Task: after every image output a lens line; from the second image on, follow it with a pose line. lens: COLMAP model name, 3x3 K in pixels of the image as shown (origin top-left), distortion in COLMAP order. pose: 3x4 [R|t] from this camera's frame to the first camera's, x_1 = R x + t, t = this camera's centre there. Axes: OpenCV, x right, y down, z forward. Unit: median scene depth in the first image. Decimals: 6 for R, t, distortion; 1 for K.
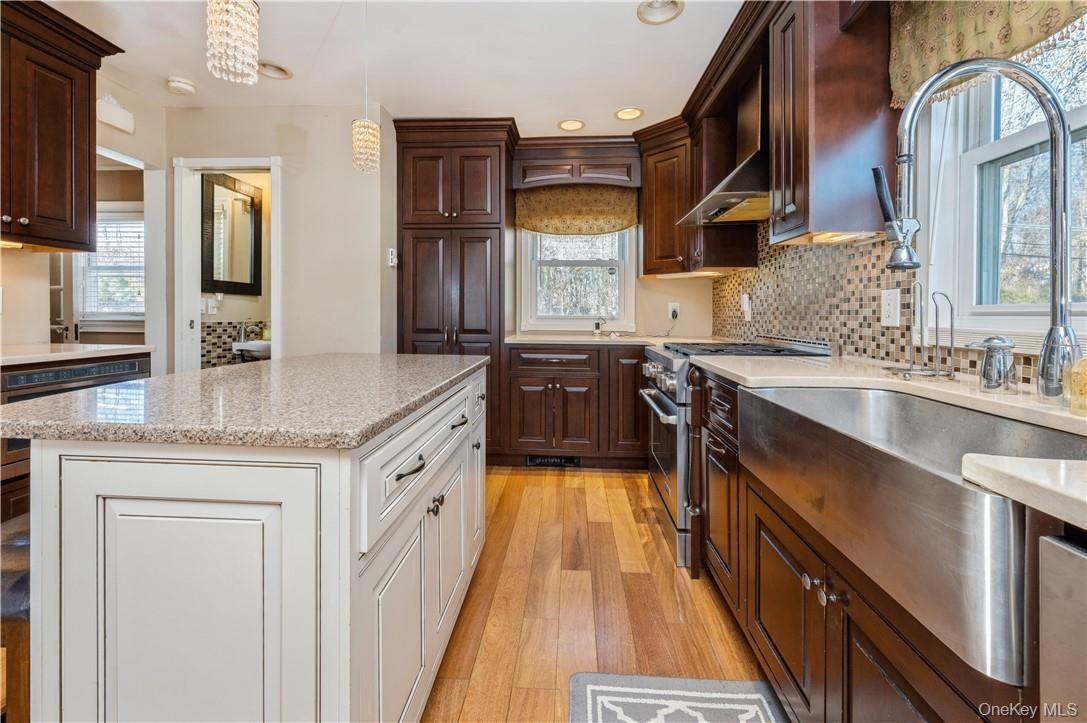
lens RADIAL K [[449.8, 0, 545.8], [0, 449.8, 315.7], [0, 0, 1]] dist [-0.000101, -0.000440]
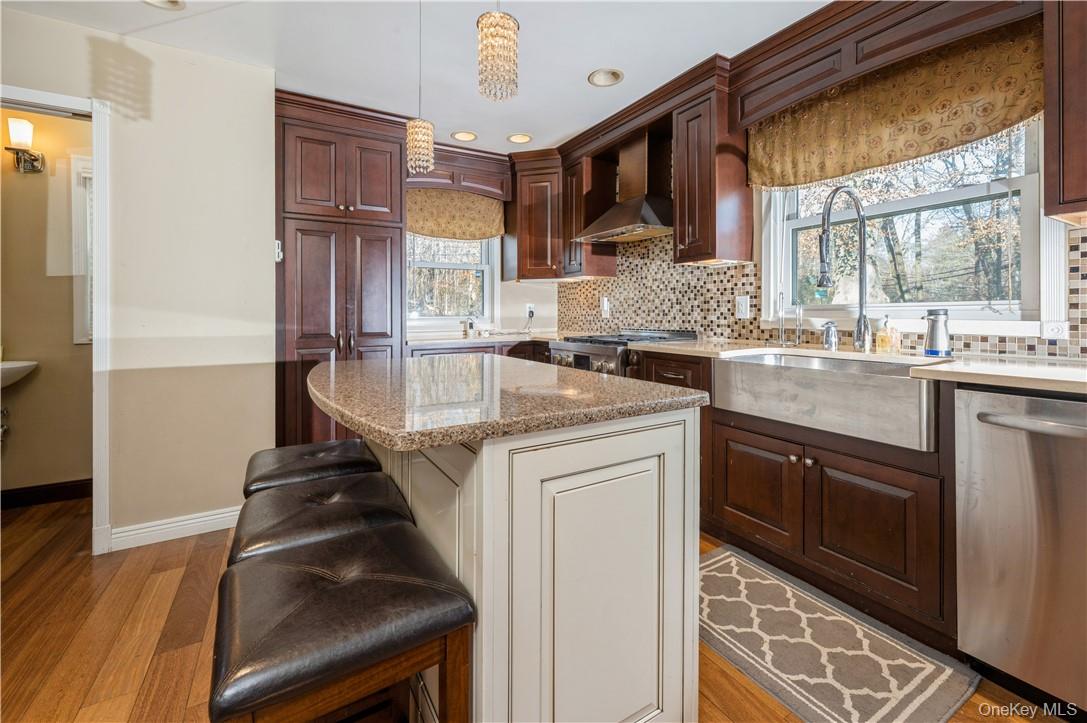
lens RADIAL K [[449.8, 0, 545.8], [0, 449.8, 315.7], [0, 0, 1]] dist [-0.000101, -0.000440]
pose [[0.831679, -0.017441, 0.554983, -0.649862], [0.017677, 0.999832, 0.004932, -0.005786], [-0.554975, 0.005709, 0.831847, 0.023884]]
